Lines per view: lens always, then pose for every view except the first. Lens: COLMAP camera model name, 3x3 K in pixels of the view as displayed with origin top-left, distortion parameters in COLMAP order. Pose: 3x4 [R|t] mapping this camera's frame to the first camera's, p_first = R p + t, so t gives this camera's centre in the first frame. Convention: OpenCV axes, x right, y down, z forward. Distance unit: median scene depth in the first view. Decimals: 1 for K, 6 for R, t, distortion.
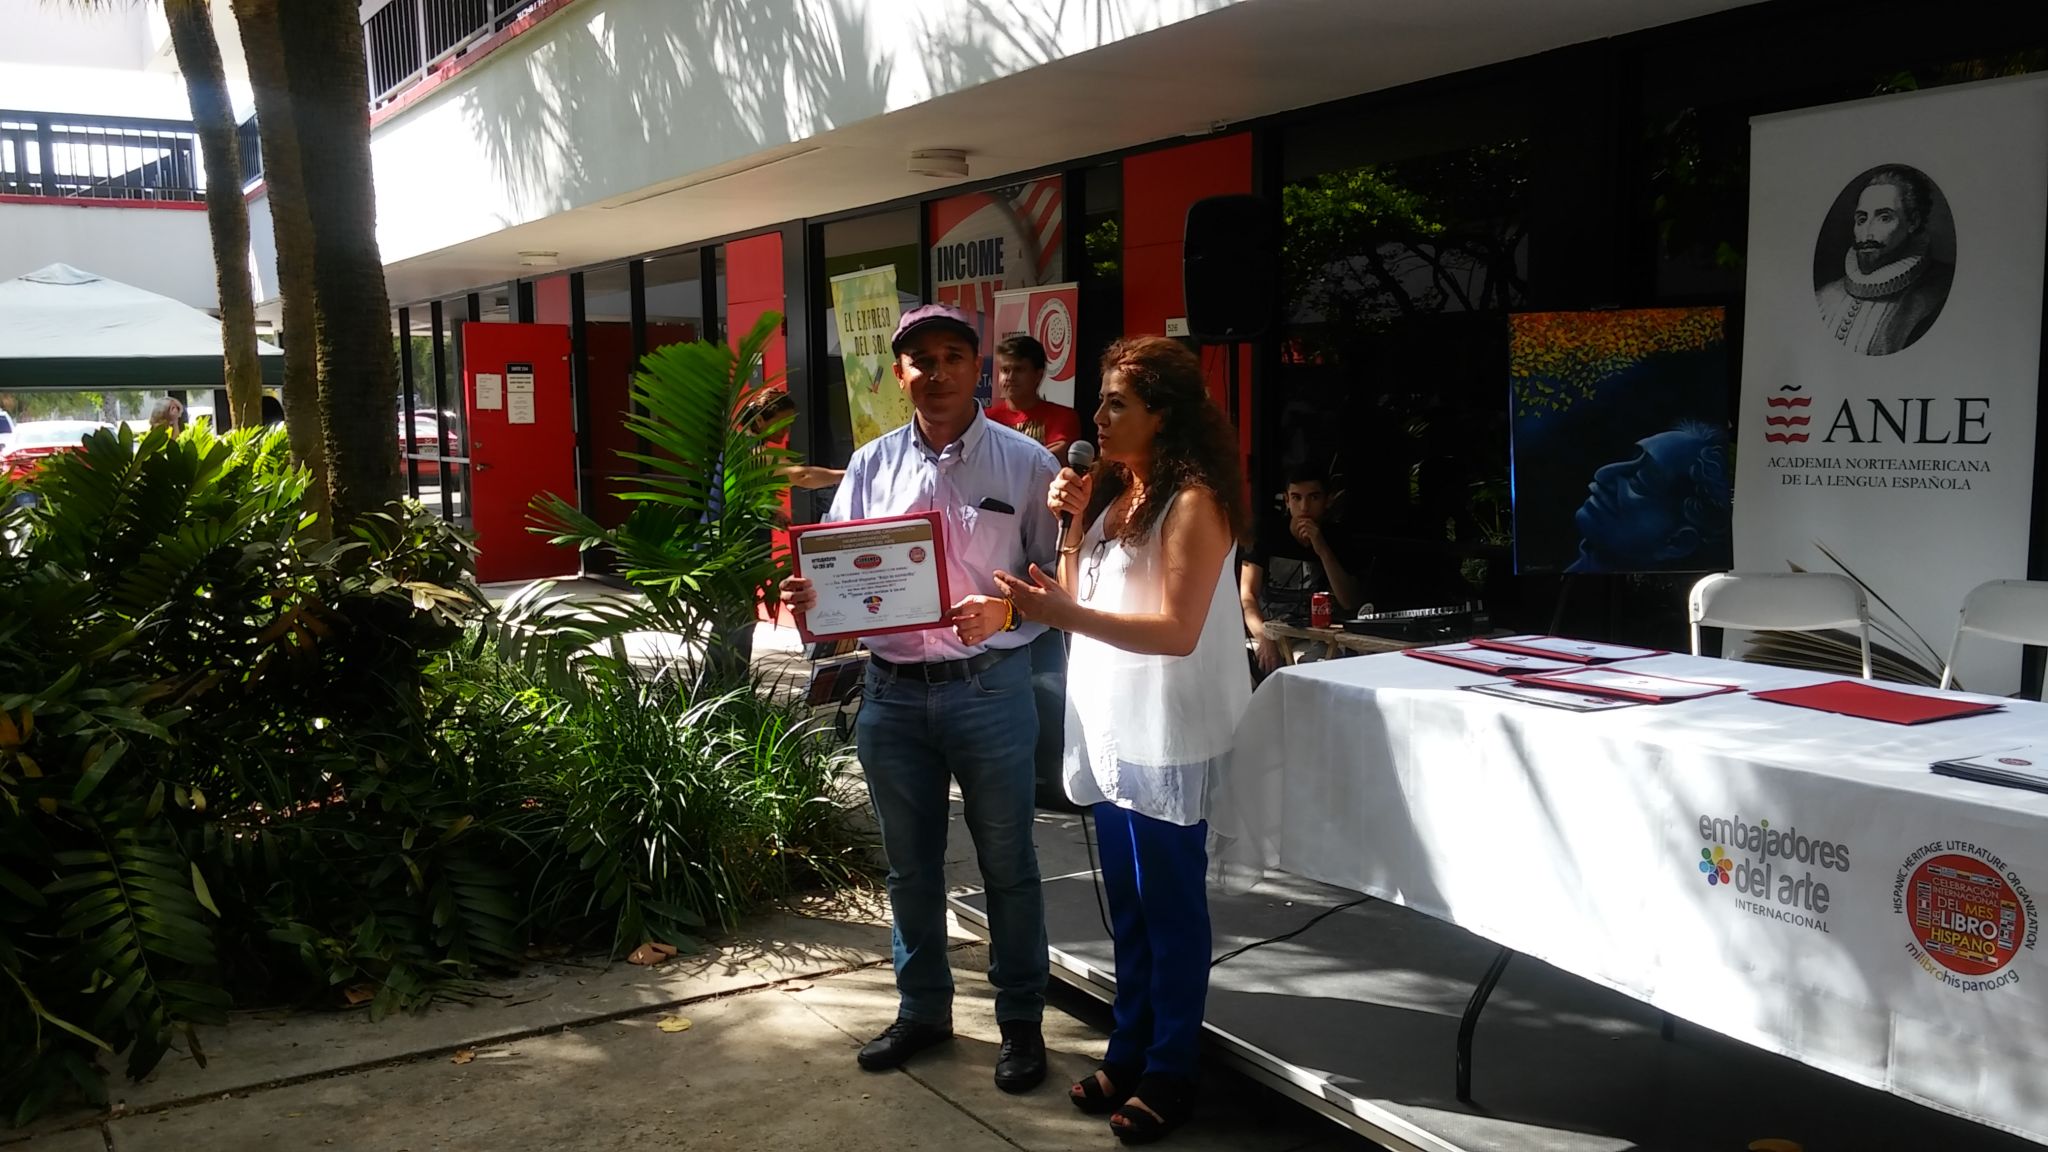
lens RADIAL K [[1754.7, 0, 1014.0], [0, 1754.7, 584.8], [0, 0, 1]] dist [0.083845, -0.106755]
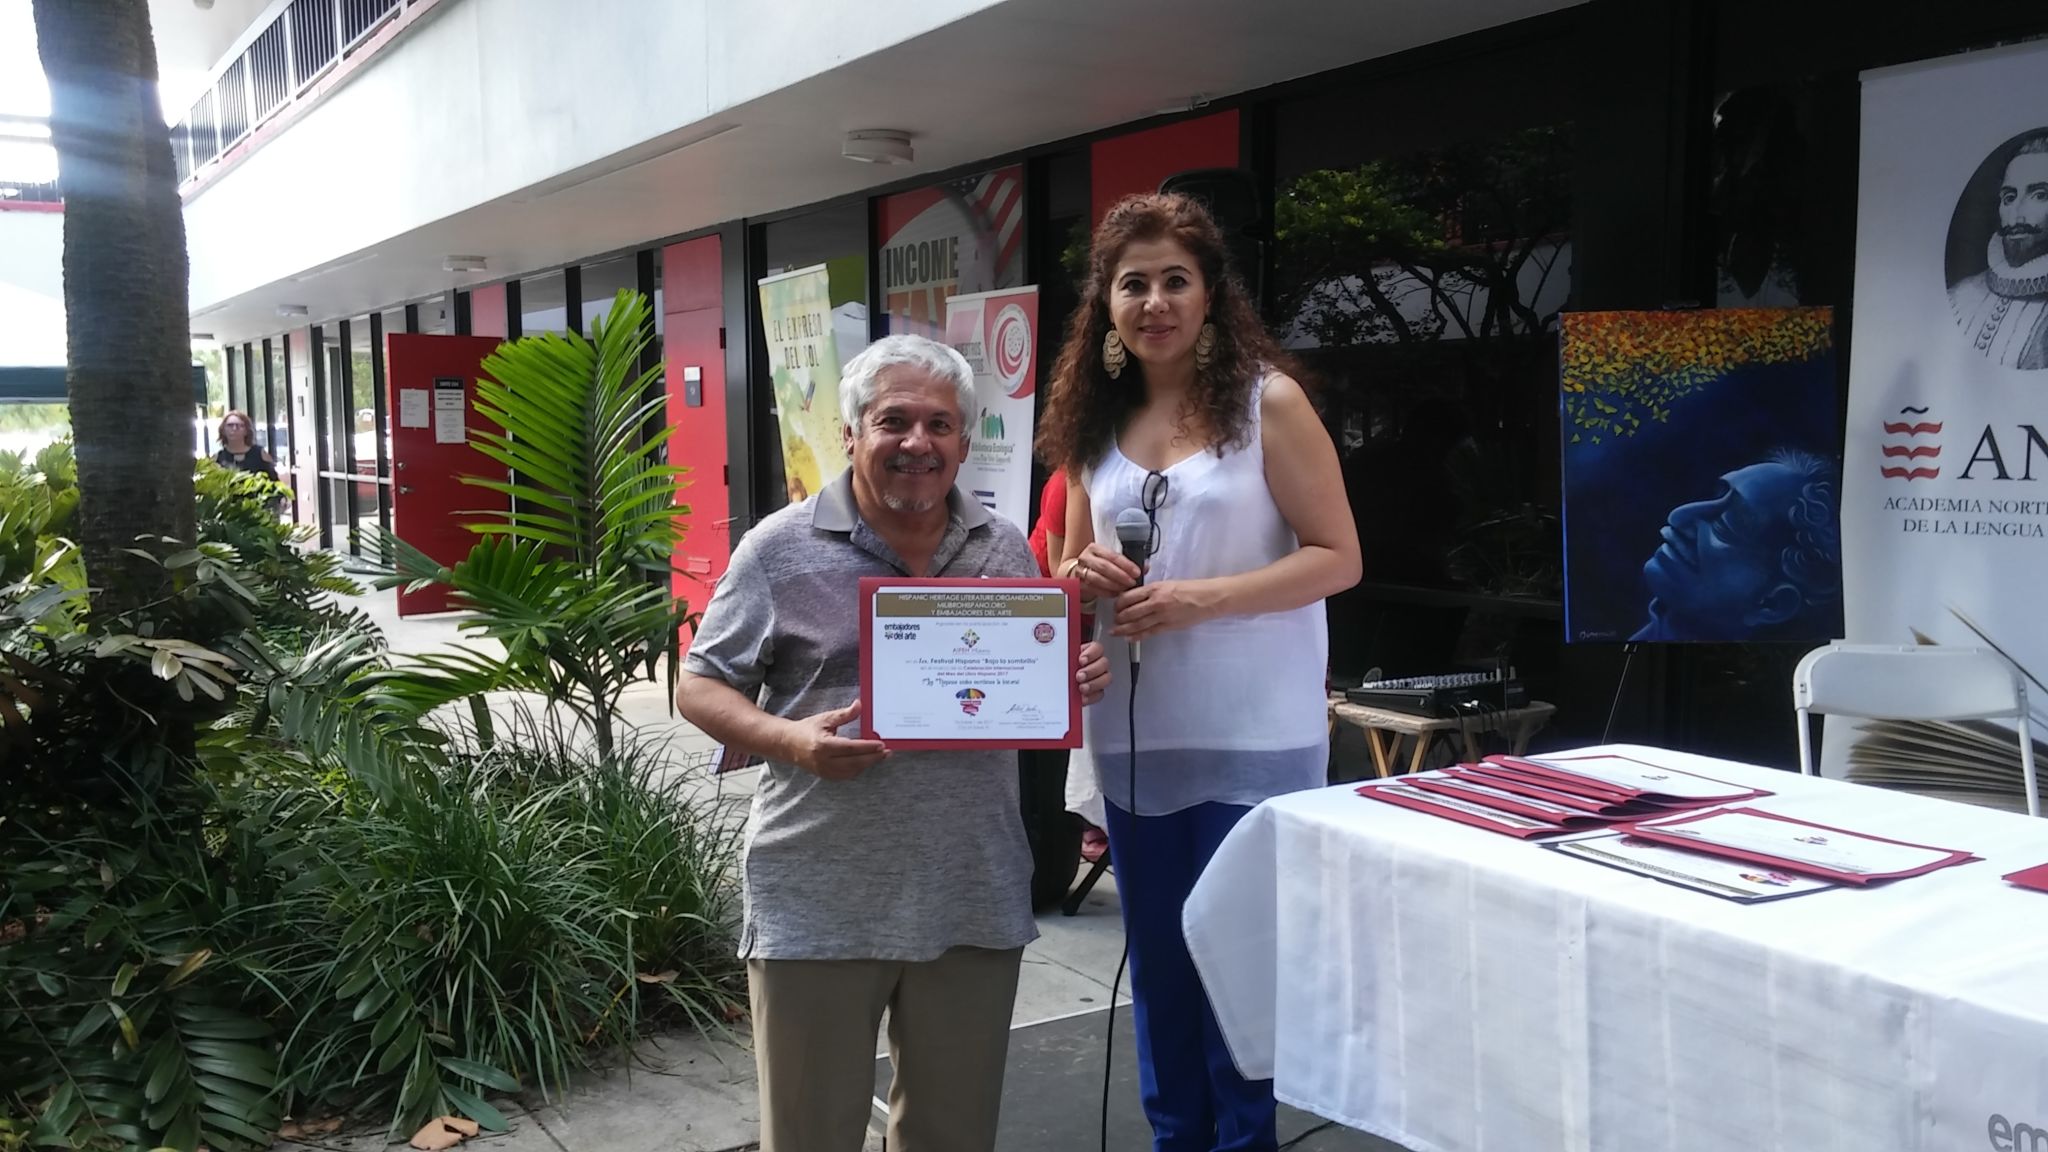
lens RADIAL K [[1743.3, 0, 1017.9], [0, 1743.3, 590.3], [0, 0, 1]] dist [0.080232, -0.098778]
pose [[0.999923, 0.009572, 0.007901, 0.032143], [-0.009478, 0.999884, -0.011882, -0.017434], [-0.008013, 0.011806, 0.999898, 0.217422]]
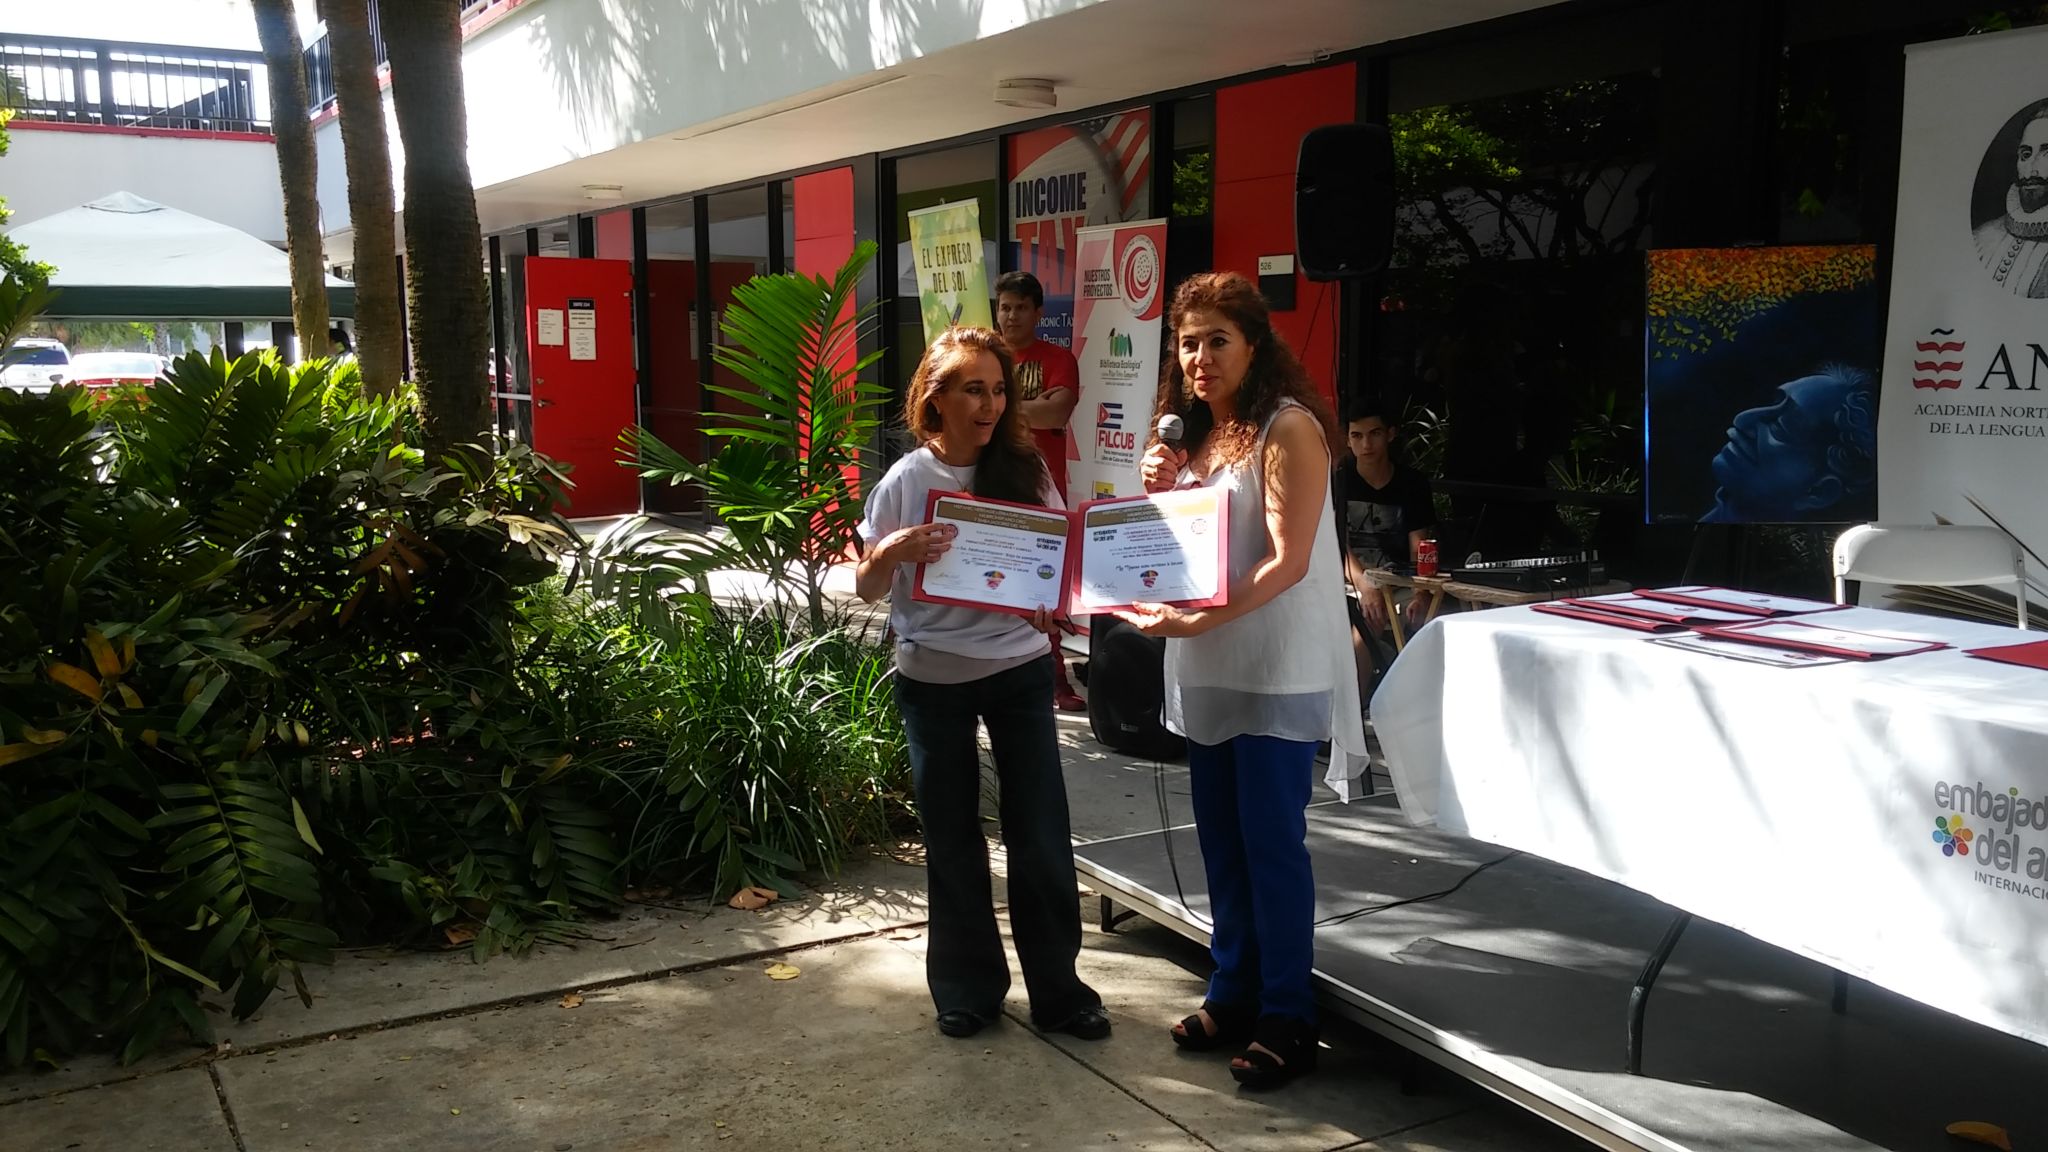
lens RADIAL K [[1743.3, 0, 1017.9], [0, 1743.3, 590.3], [0, 0, 1]] dist [0.080232, -0.098778]
pose [[0.999731, 0.015213, -0.017495, -0.040934], [-0.014609, 0.999310, 0.034153, 0.002900], [0.018002, -0.033888, 0.999263, 0.036696]]
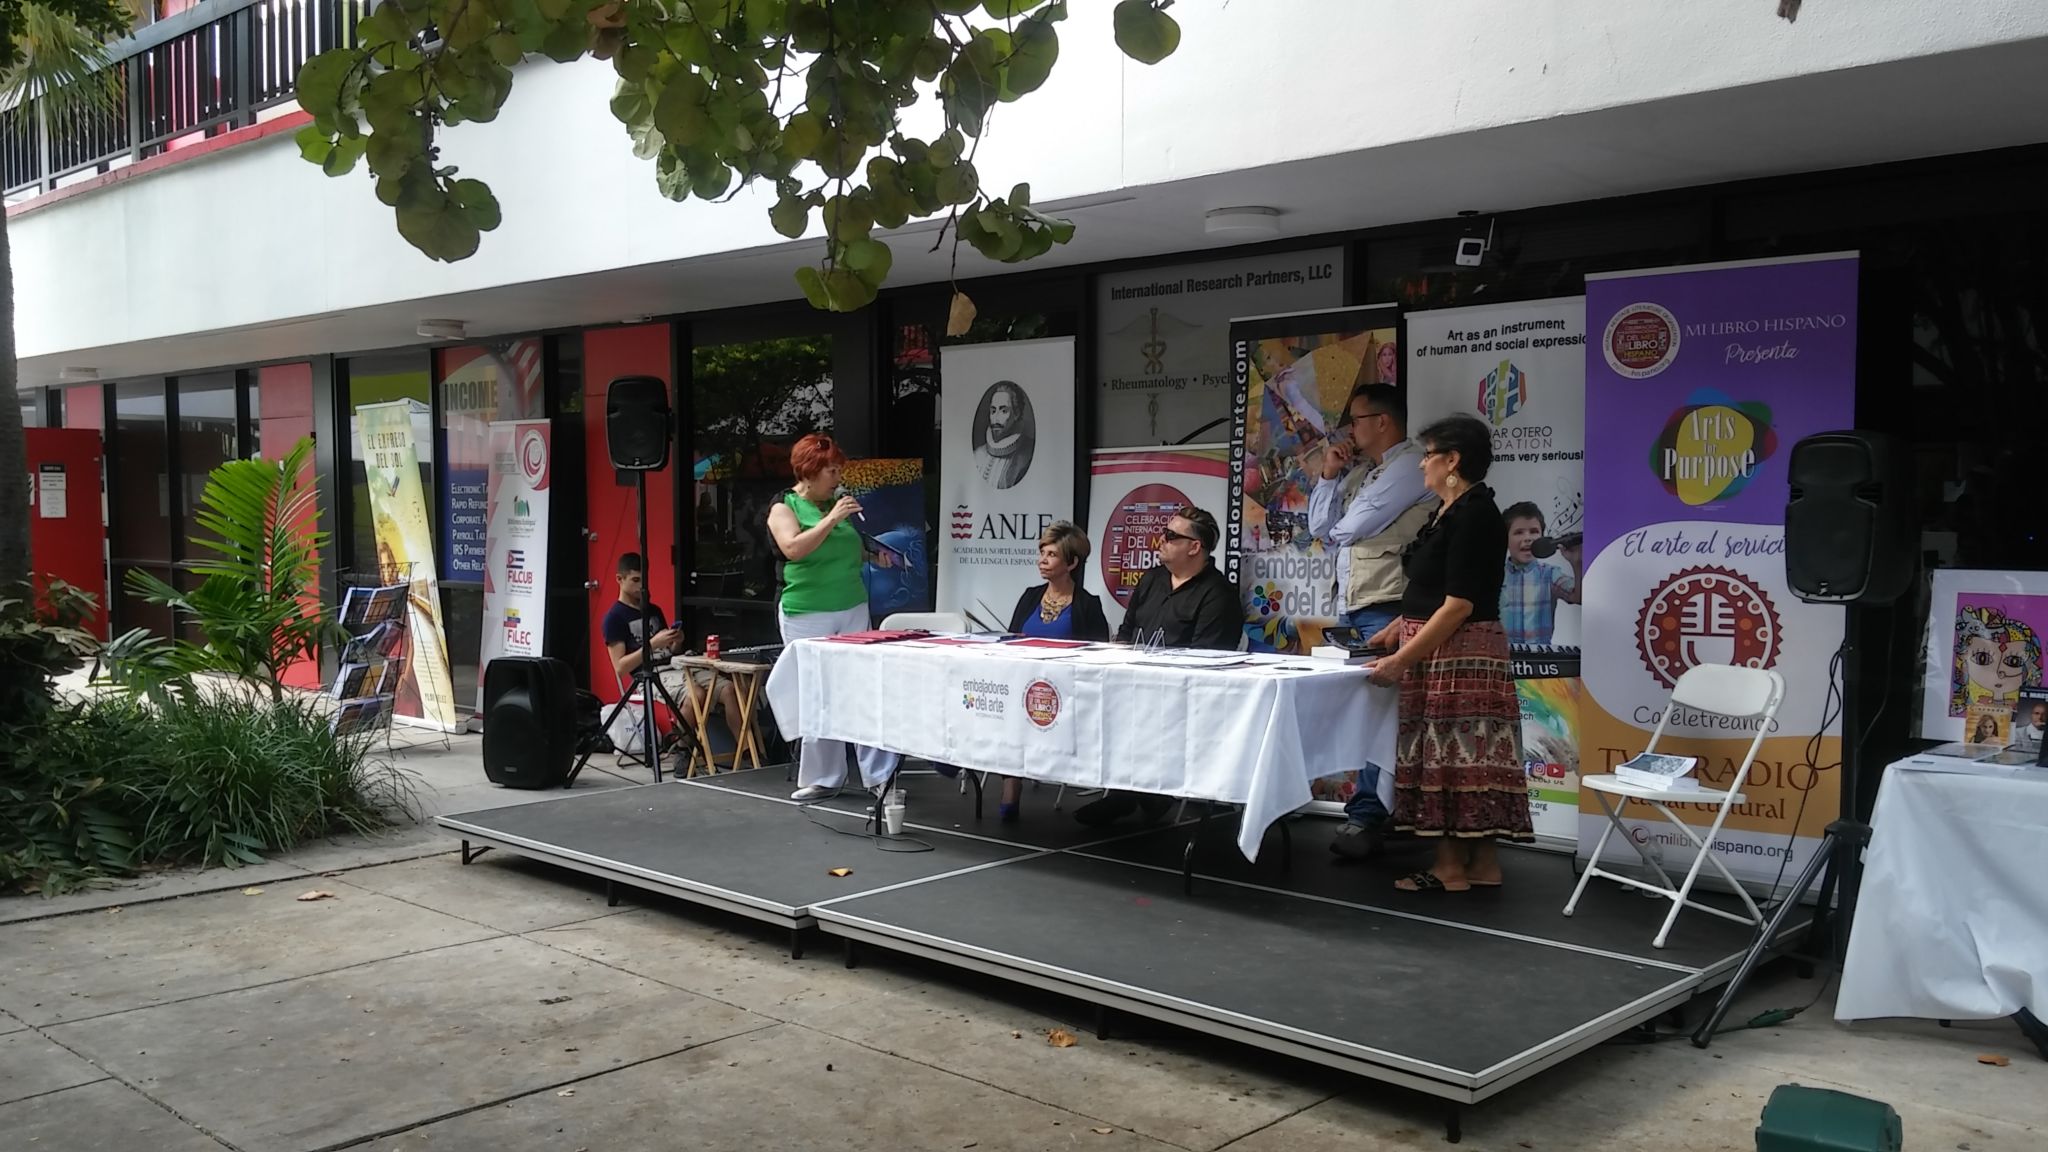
lens RADIAL K [[1743.3, 0, 1017.9], [0, 1743.3, 590.3], [0, 0, 1]] dist [0.080232, -0.098778]
pose [[0.967011, -0.002482, 0.254722, 0.062263], [0.015627, 0.998647, -0.049595, 0.053444], [-0.254254, 0.051940, 0.965742, -0.628764]]
